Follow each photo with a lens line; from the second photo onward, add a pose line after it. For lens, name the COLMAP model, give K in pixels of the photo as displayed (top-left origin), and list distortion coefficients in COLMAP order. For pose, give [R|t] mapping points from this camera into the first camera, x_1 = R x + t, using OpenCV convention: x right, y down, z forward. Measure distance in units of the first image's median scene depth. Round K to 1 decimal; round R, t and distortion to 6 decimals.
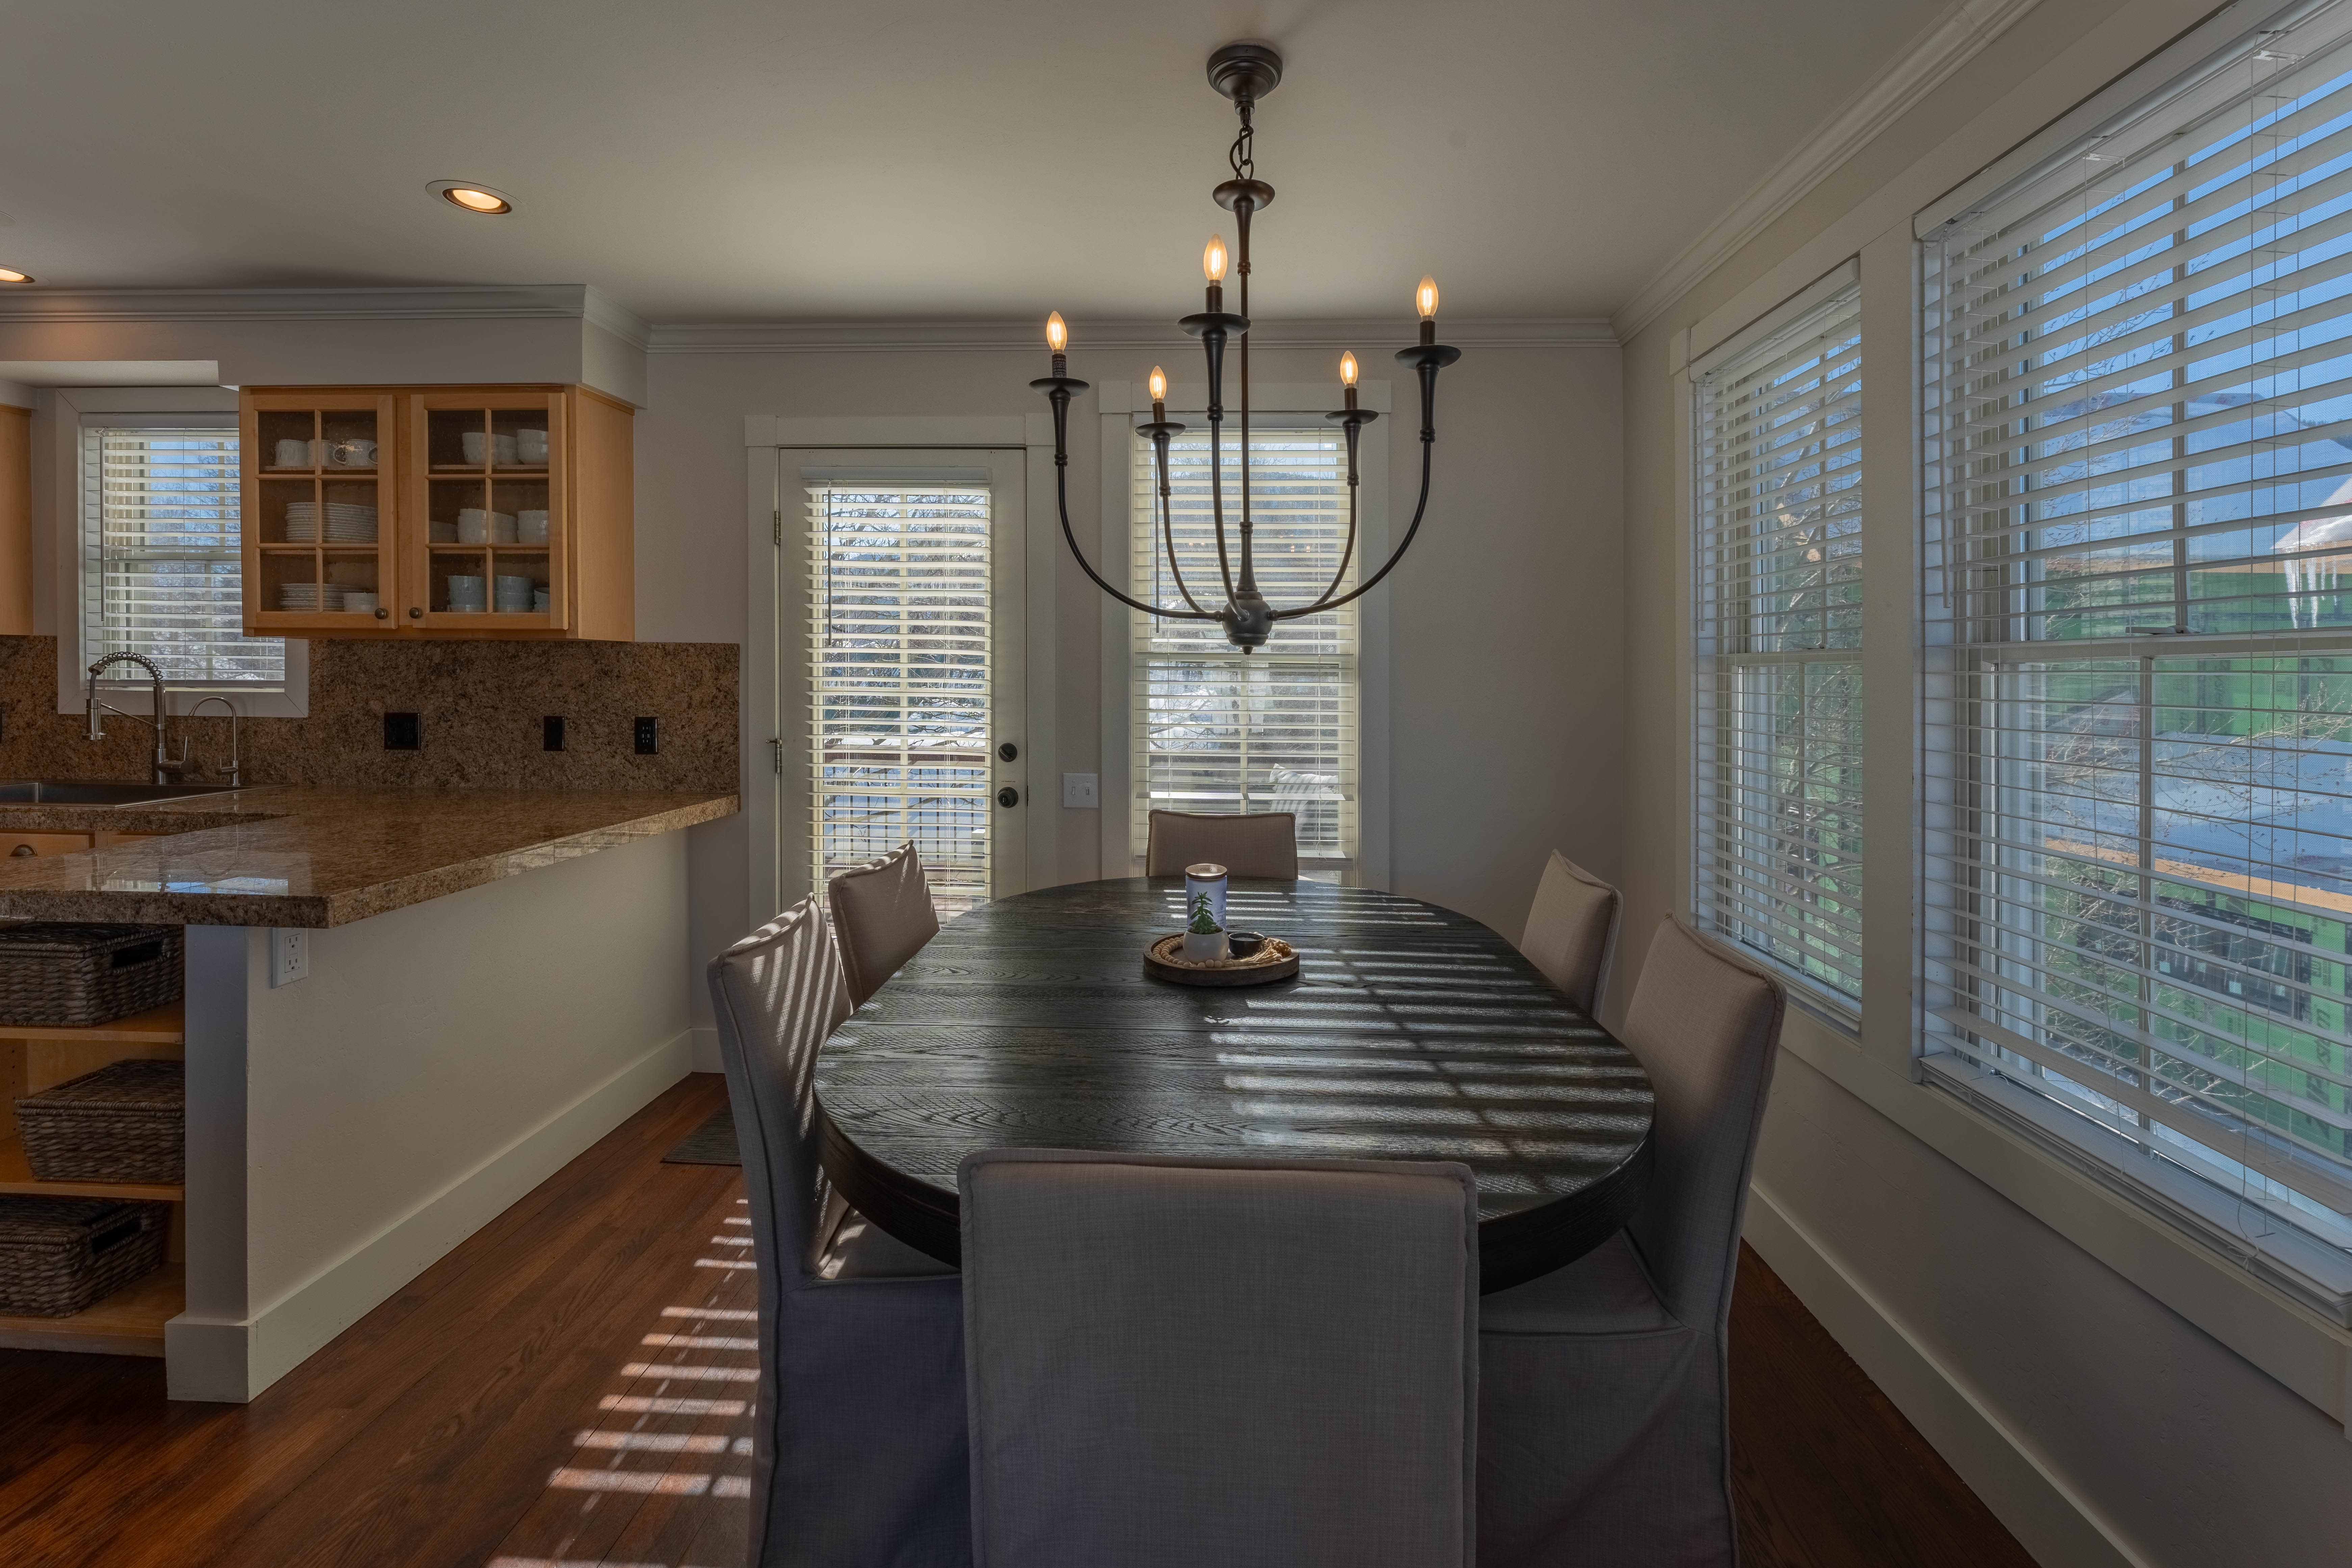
lens RADIAL K [[1020.5, 0, 1197.4], [0, 1020.5, 688.1], [0, 0, 1]] dist [-0.014171, 0.001990]
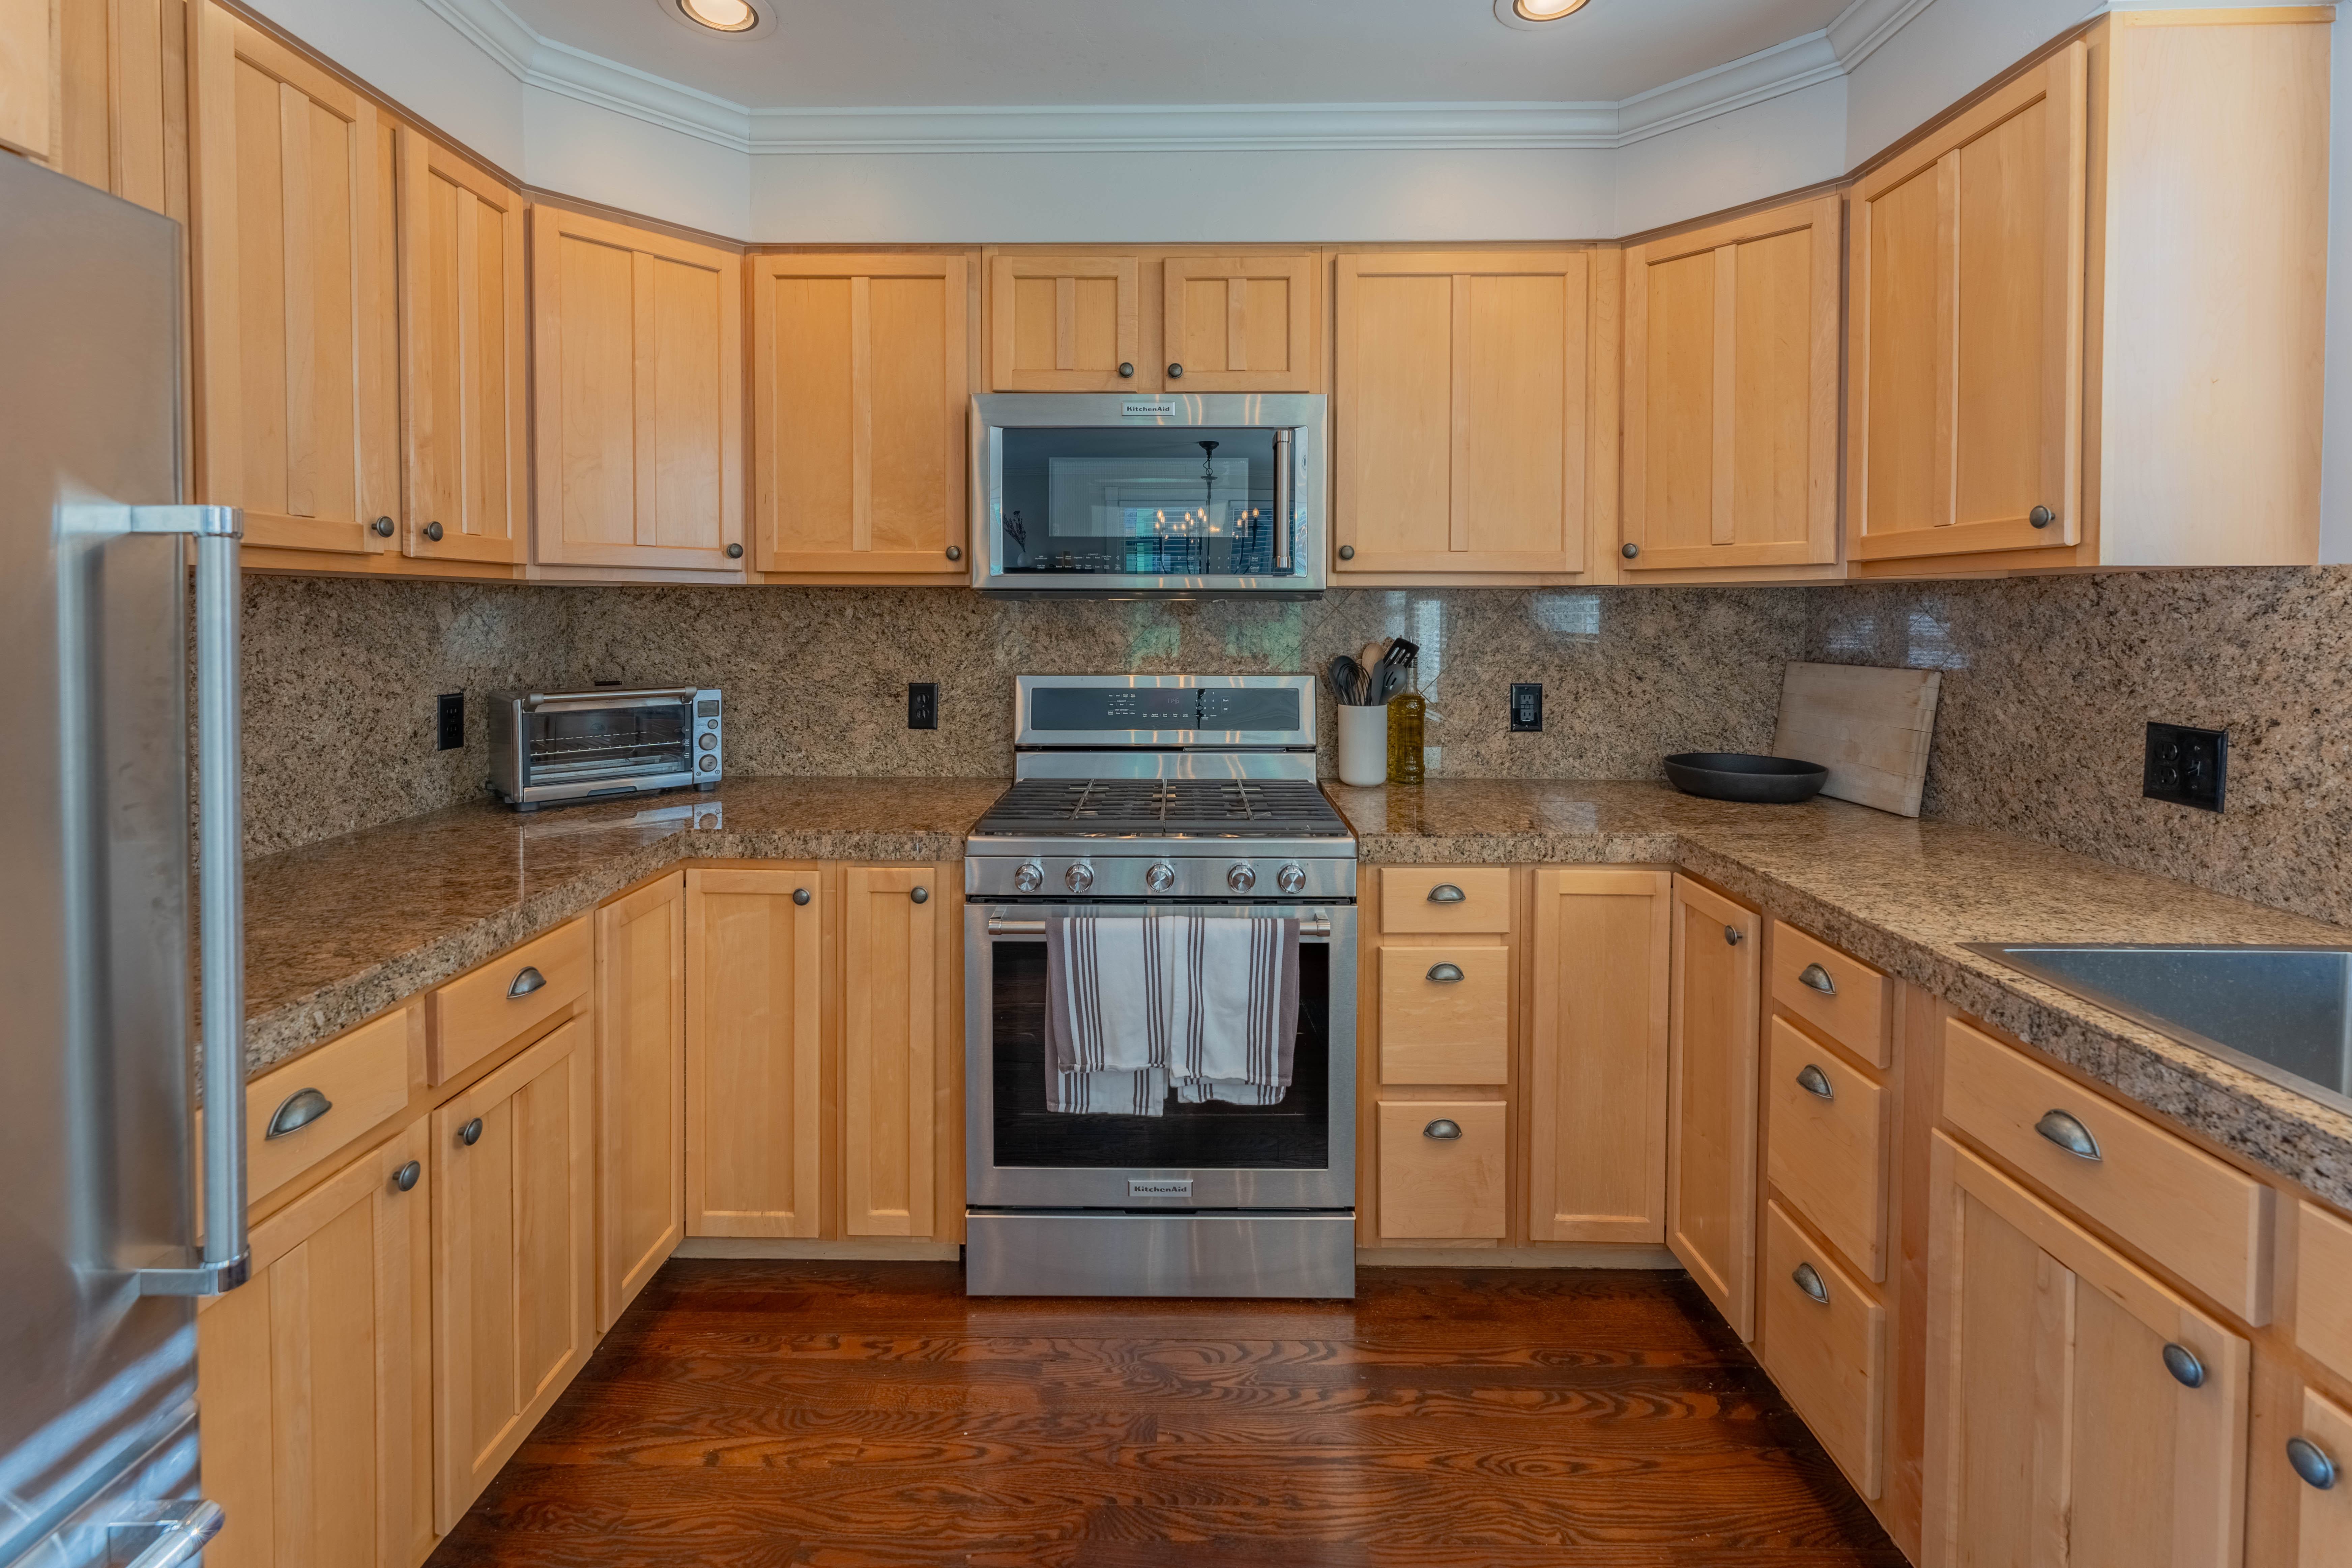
lens RADIAL K [[994.4, 0, 1176.7], [0, 994.4, 640.3], [0, 0, 1]] dist [-0.000593, -0.000002]
pose [[0.018999, 0.016984, -0.999675, -0.799717], [-0.015375, 0.999742, 0.016693, -0.022661], [0.999701, 0.015053, 0.019255, 0.555111]]
